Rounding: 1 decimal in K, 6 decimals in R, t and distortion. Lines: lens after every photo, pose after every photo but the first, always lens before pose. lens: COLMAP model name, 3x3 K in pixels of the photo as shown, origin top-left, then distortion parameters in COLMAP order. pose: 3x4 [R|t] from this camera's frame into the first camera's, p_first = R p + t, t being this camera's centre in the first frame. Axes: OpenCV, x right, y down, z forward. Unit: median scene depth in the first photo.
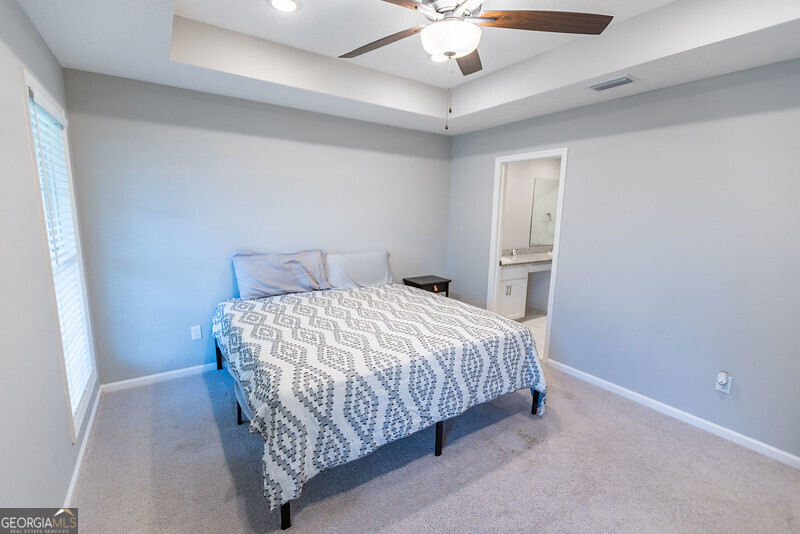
lens RADIAL K [[358.1, 0, 400.5], [0, 358.1, 268.4], [0, 0, 1]] dist [0.007517, -0.001625]
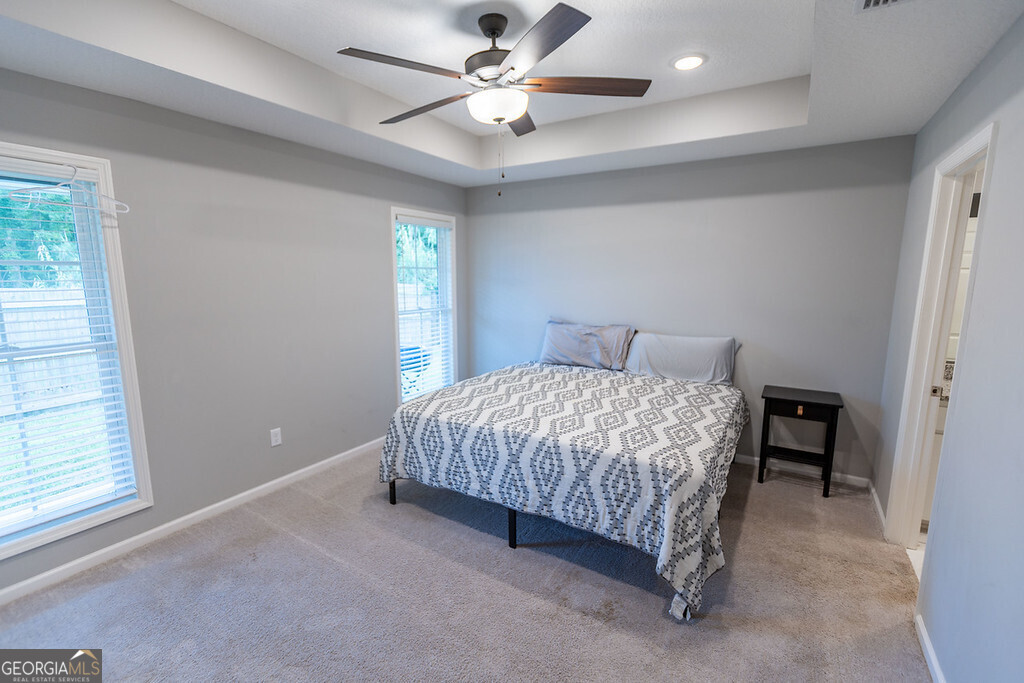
lens RADIAL K [[458.4, 0, 517.0], [0, 458.4, 344.4], [0, 0, 1]] dist [0.007517, -0.001625]
pose [[0.423532, 0.122035, -0.897624, 1.092546], [-0.144392, 0.987310, 0.066099, -0.067452], [0.894300, 0.101615, 0.435778, 0.447989]]
